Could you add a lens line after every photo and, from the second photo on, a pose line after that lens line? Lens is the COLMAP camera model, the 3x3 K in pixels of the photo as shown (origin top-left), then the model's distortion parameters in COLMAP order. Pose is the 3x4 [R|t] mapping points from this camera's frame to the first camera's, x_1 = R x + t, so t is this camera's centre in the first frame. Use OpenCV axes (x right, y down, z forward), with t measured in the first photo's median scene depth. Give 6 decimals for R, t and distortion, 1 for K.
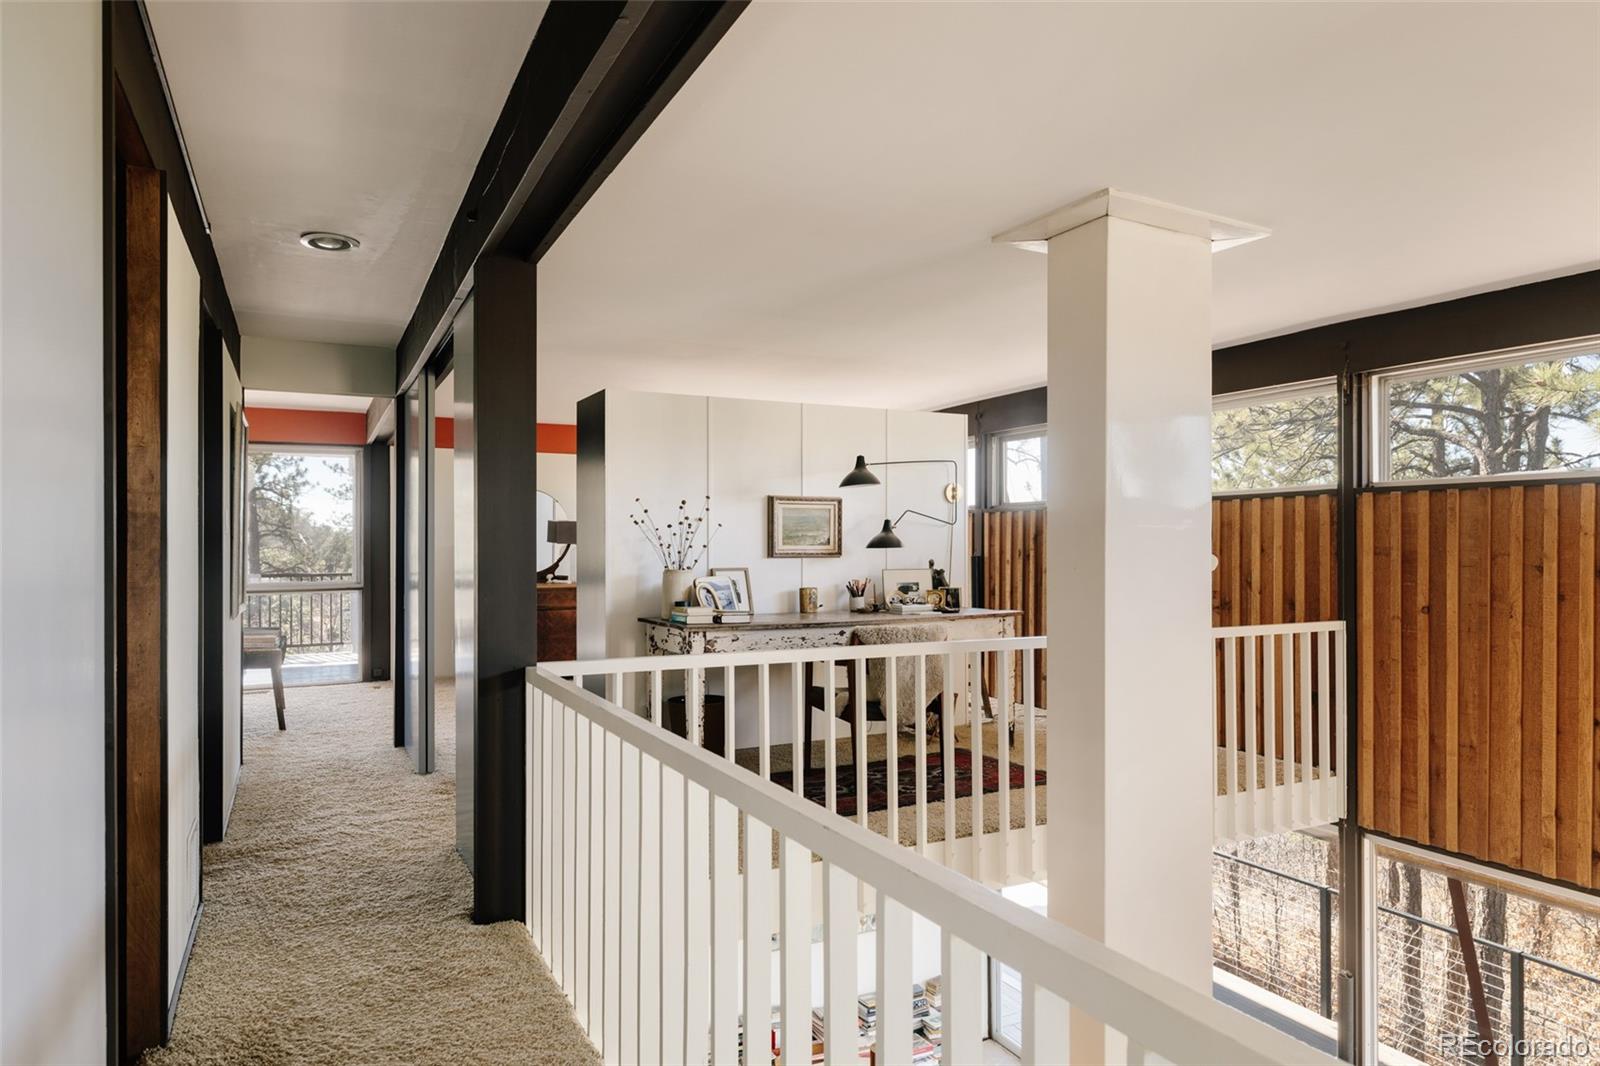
lens RADIAL K [[964.0, 0, 807.0], [0, 964.0, 545.7], [0, 0, 1]] dist [0.007441, 0.000263]
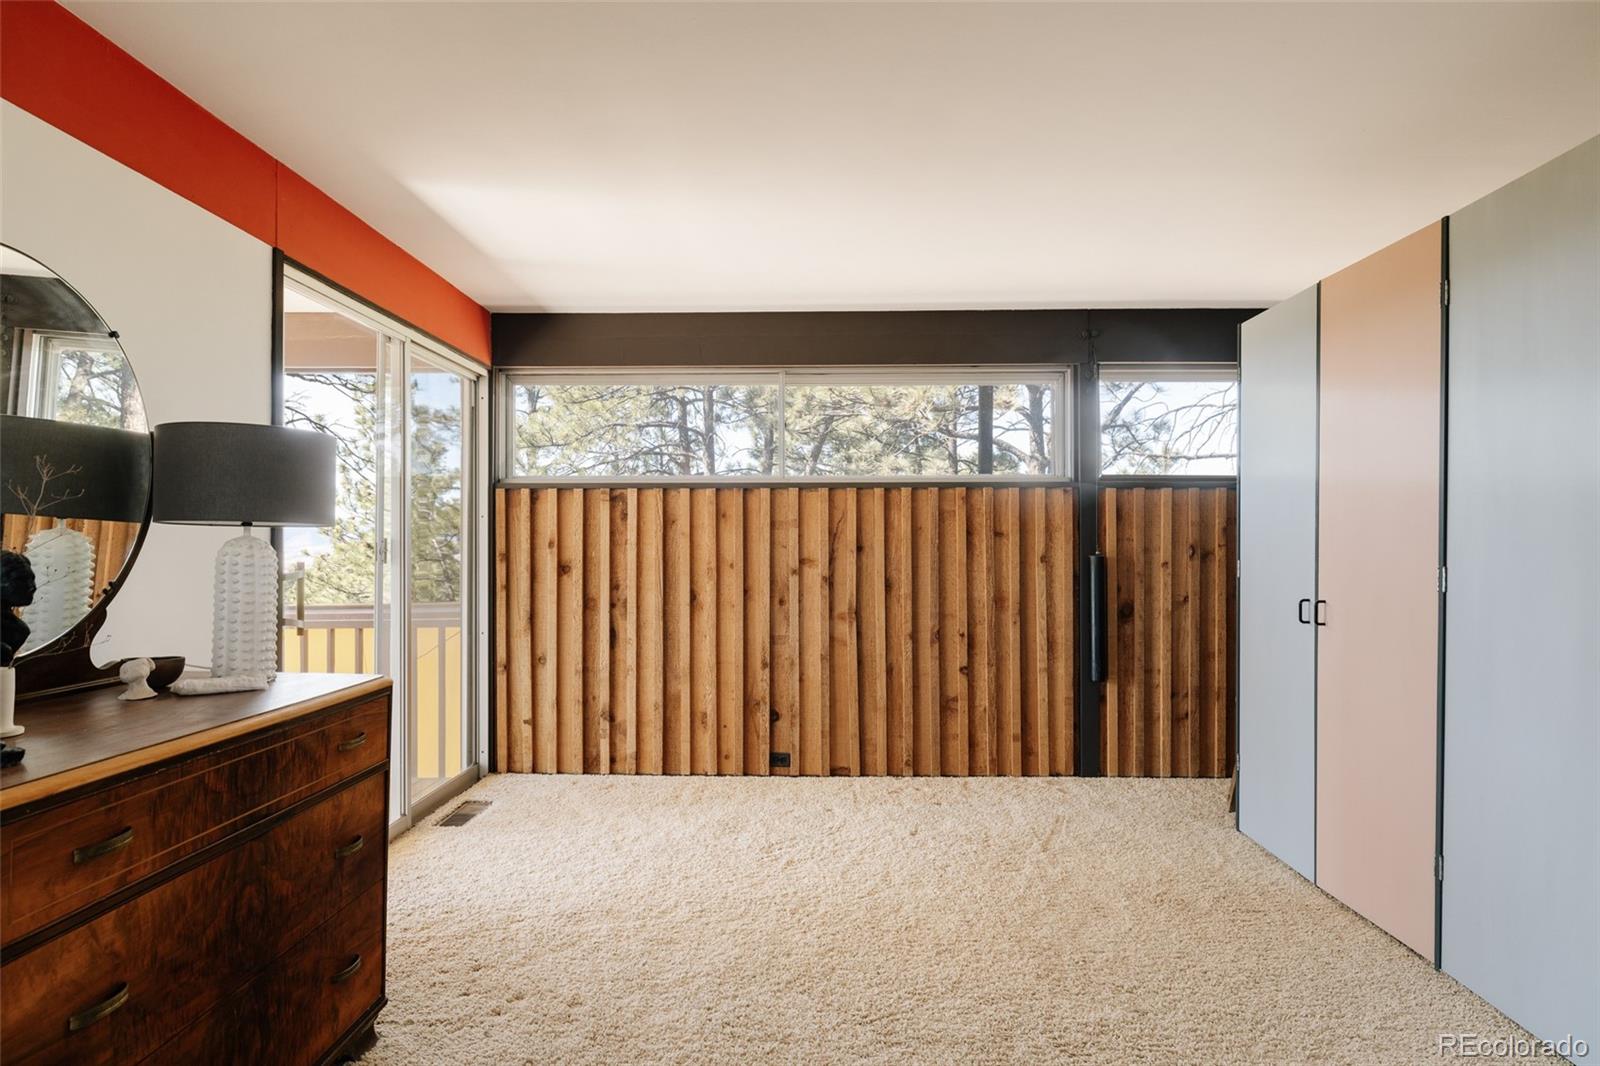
lens RADIAL K [[920.0, 0, 804.8], [0, 920.0, 539.8], [0, 0, 1]] dist [0.000119, 0.001188]
pose [[0.472108, 0.000275, 0.881541, -0.248419], [-0.003531, 0.999993, 0.001579, 0.000130], [-0.881534, -0.003858, 0.472106, 0.492811]]
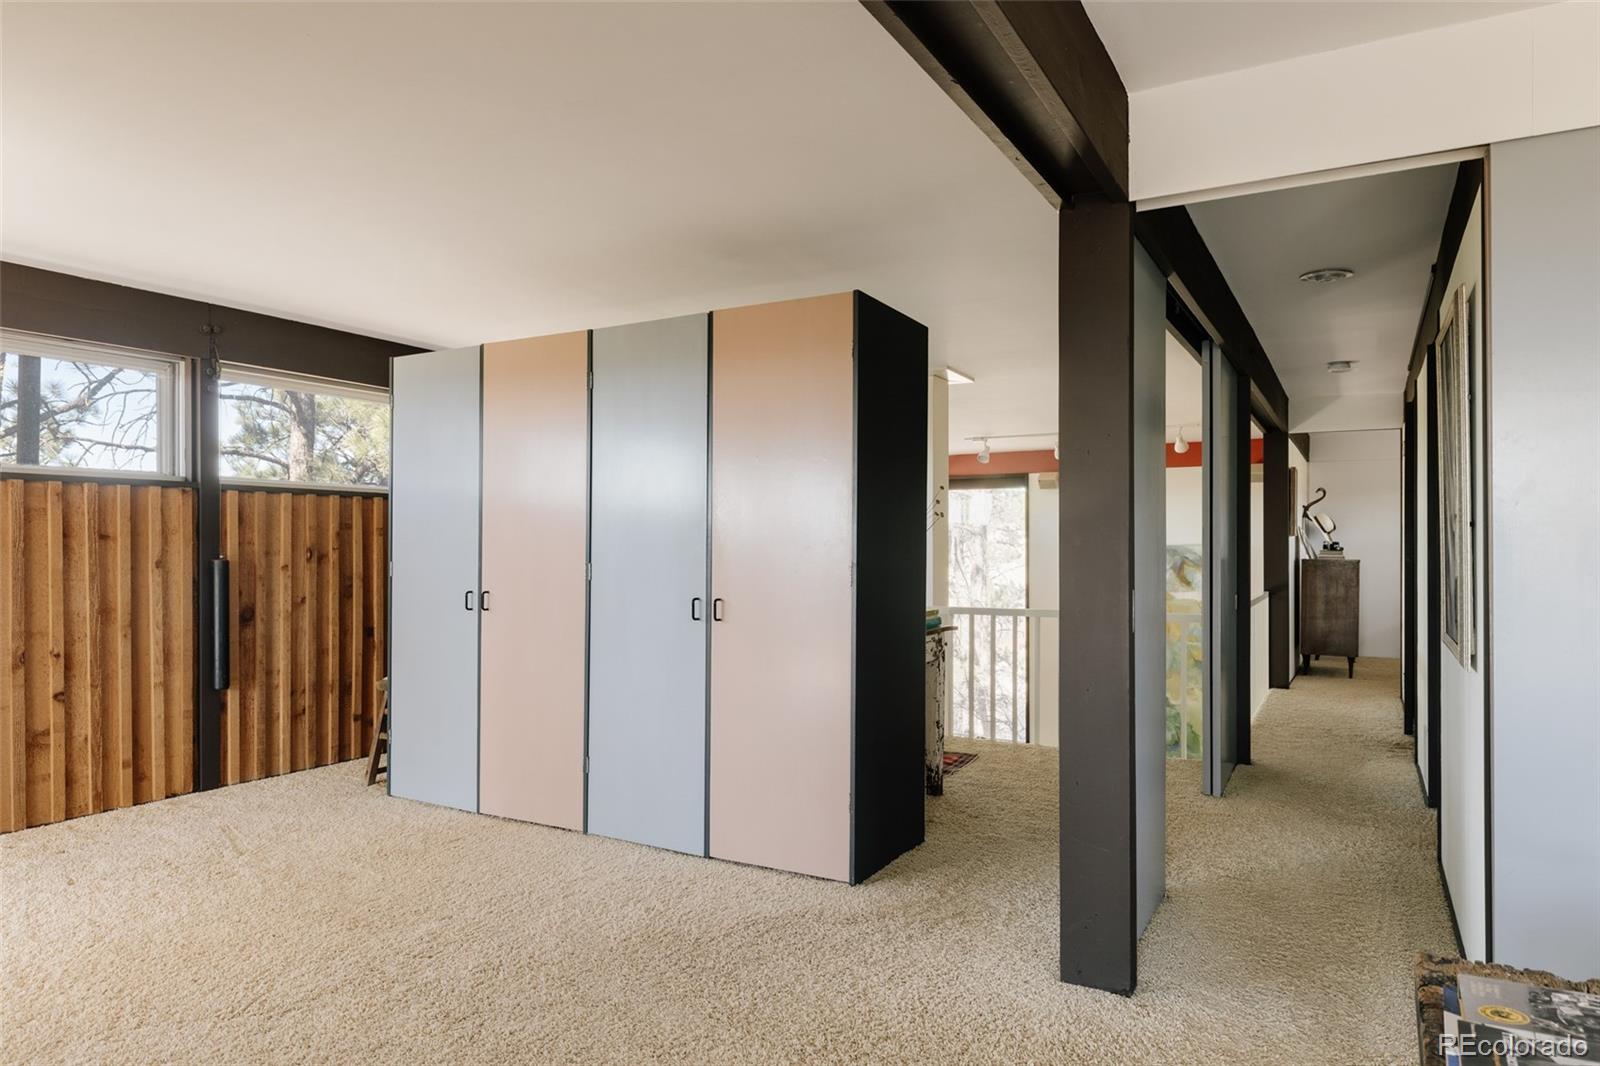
lens RADIAL K [[1022.5, 0, 794.5], [0, 1022.5, 536.6], [0, 0, 1]] dist [0.006516, -0.001509]
pose [[-0.545065, 0.002624, 0.838390, -0.323737], [-0.006534, 0.999951, -0.007377, -0.000829], [-0.838368, -0.009499, -0.545021, 0.592721]]
